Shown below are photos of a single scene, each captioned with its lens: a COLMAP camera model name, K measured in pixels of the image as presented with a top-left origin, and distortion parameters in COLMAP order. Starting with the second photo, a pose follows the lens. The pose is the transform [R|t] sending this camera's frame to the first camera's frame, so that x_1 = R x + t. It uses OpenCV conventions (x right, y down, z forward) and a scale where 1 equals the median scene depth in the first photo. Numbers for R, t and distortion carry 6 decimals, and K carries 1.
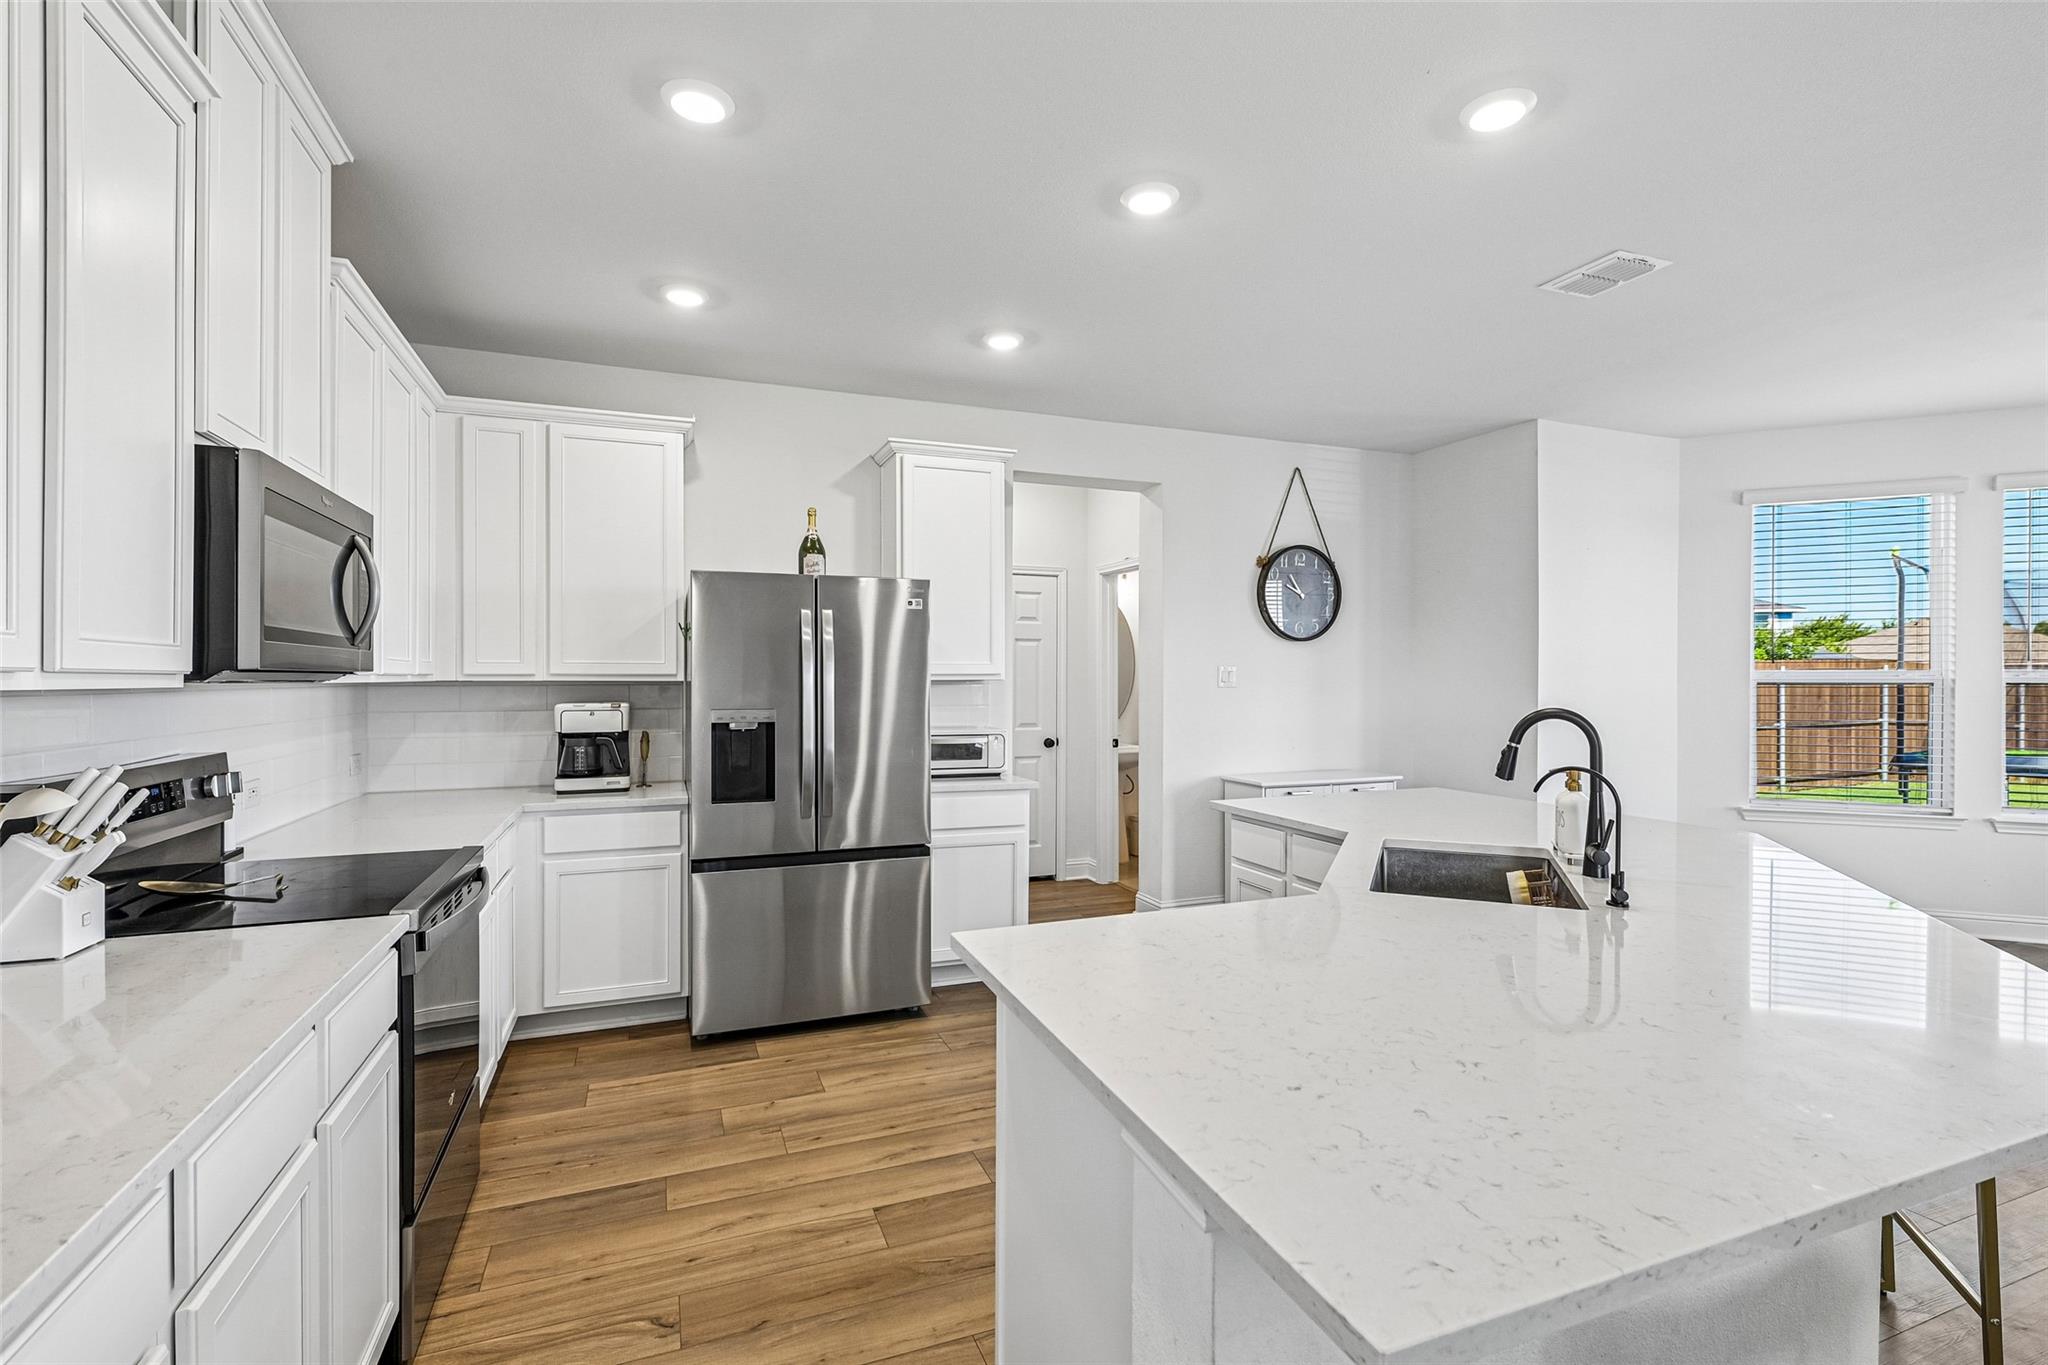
lens RADIAL K [[925.2, 0, 1019.6], [0, 925.2, 680.3], [0, 0, 1]] dist [-0.000344, -0.000822]
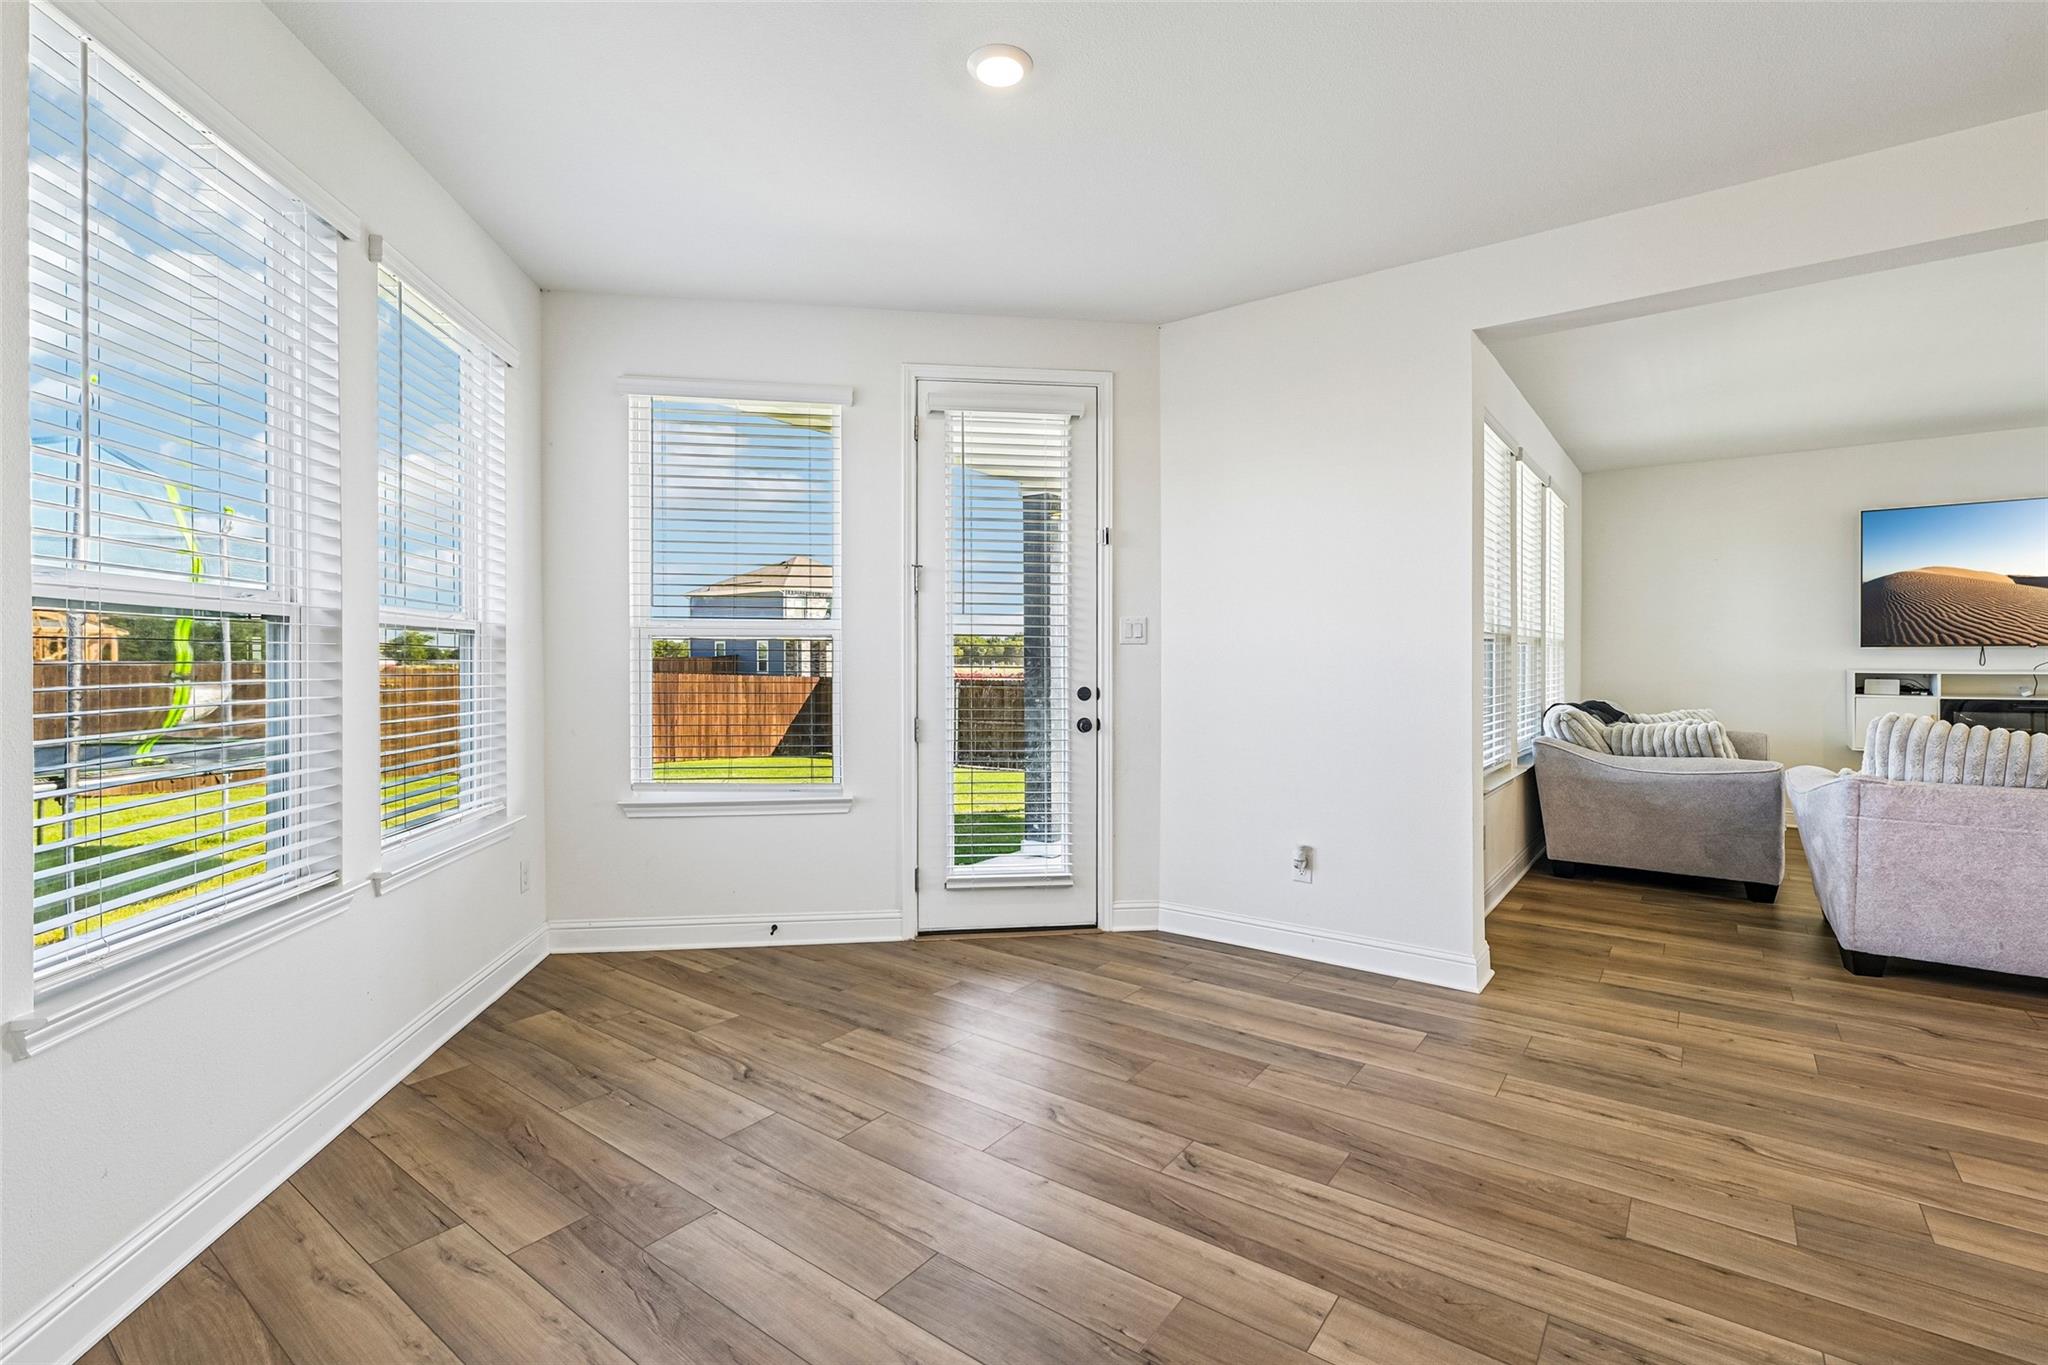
lens RADIAL K [[925.2, 0, 1022.6], [0, 925.2, 667.1], [0, 0, 1]] dist [-0.000344, -0.000822]
pose [[-0.524616, -0.003812, 0.851331, 0.430432], [0.004279, 0.999966, 0.007115, 0.030117], [-0.851328, 0.007376, -0.524581, 1.031971]]
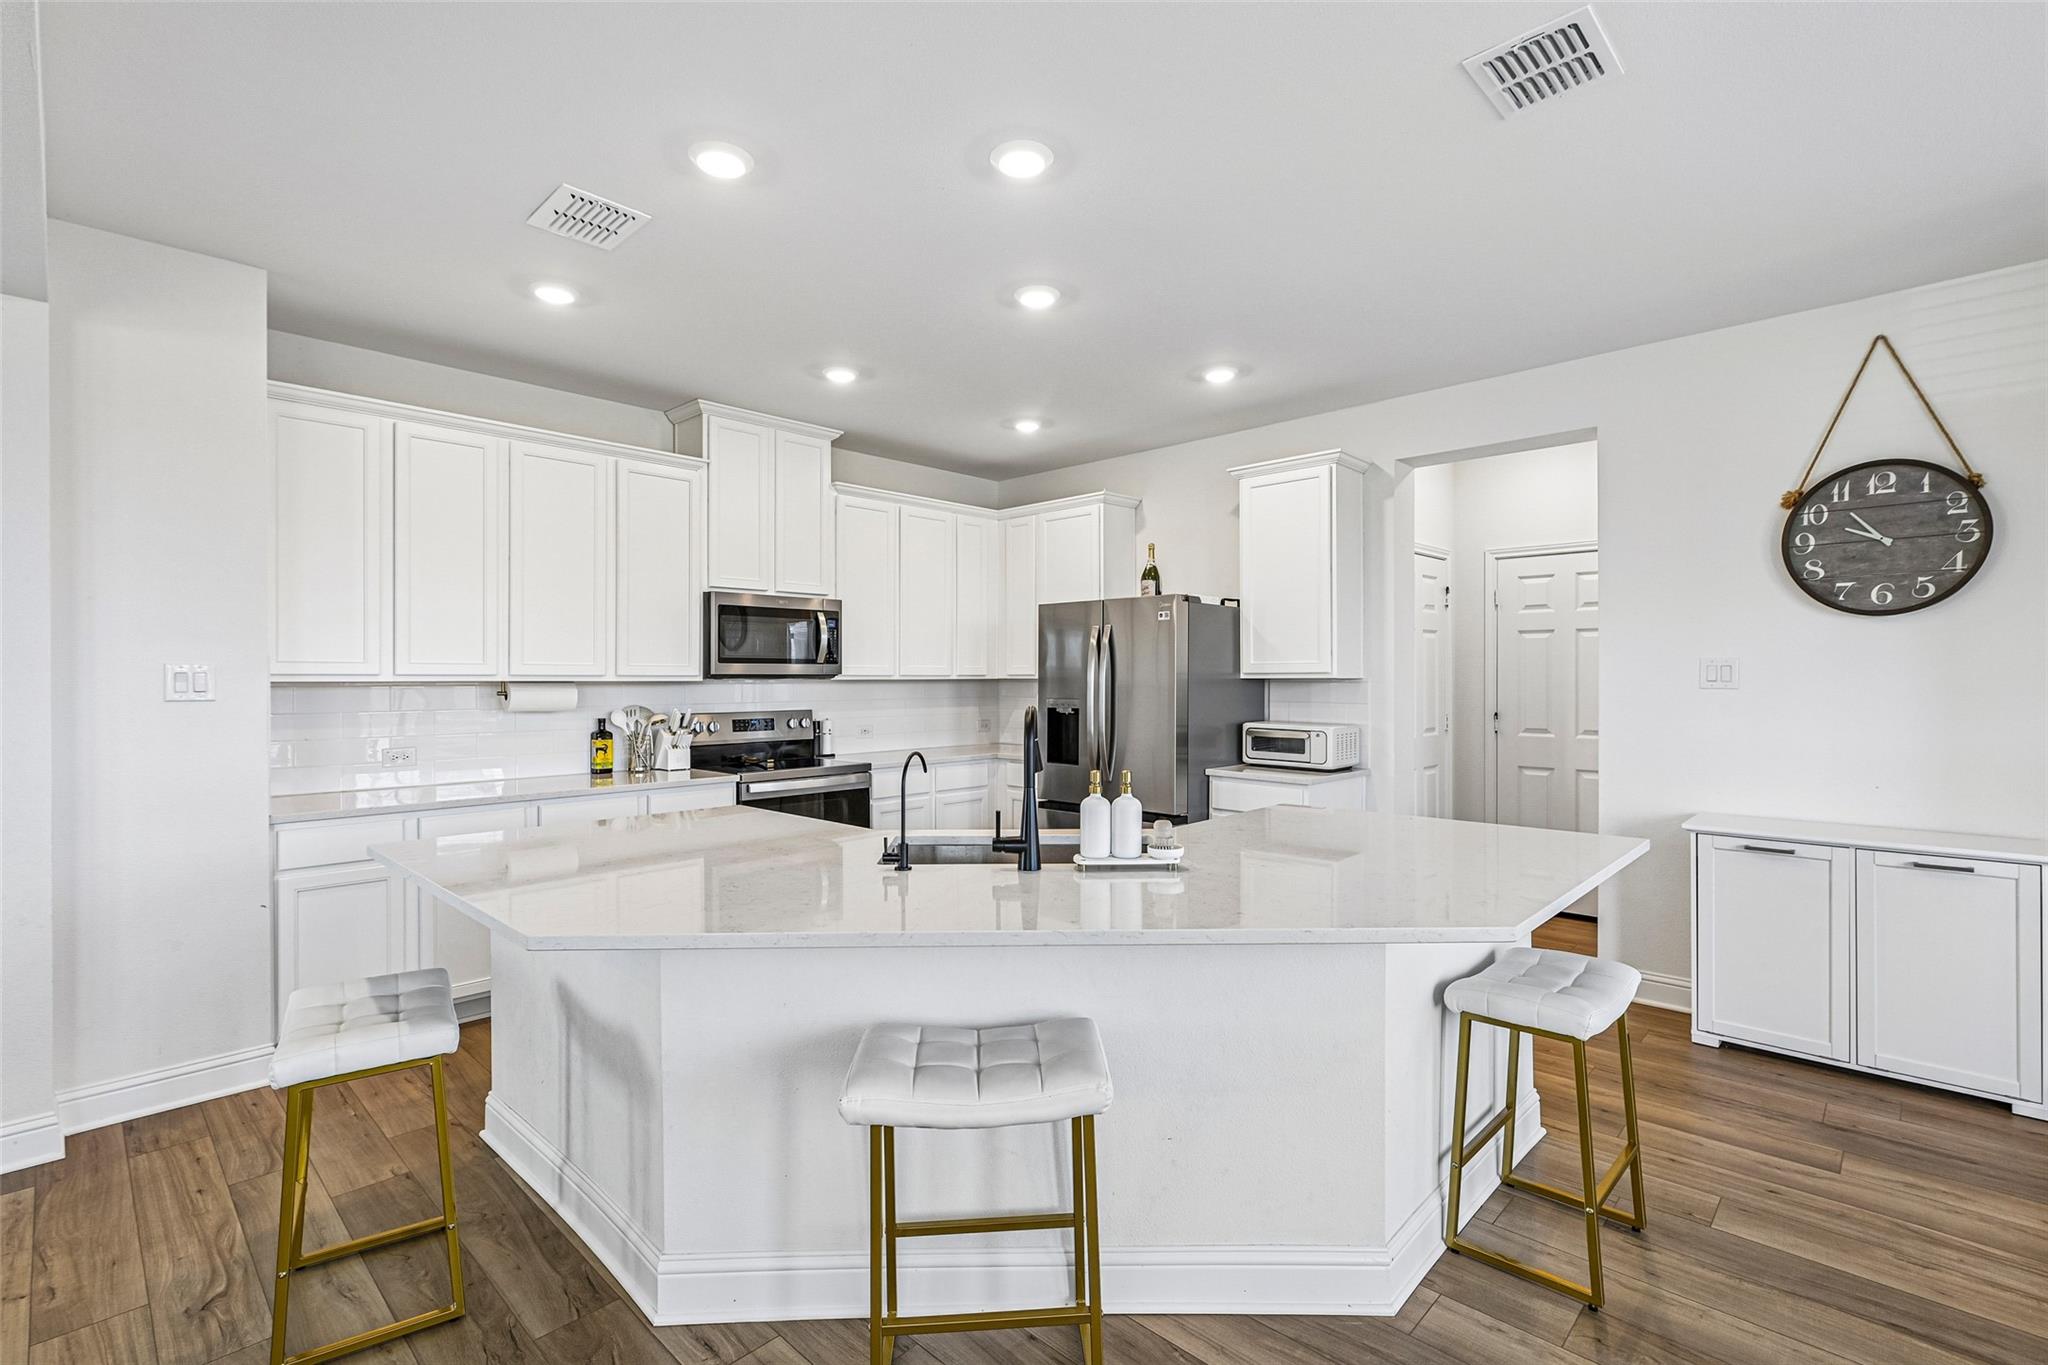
lens RADIAL K [[925.2, 0, 1030.4], [0, 925.2, 680.9], [0, 0, 1]] dist [-0.000344, -0.000822]
pose [[0.417109, 0.002861, -0.908852, 0.755033], [0.000942, 0.999993, 0.003581, -0.001580], [0.908856, -0.002350, 0.417103, 0.271485]]
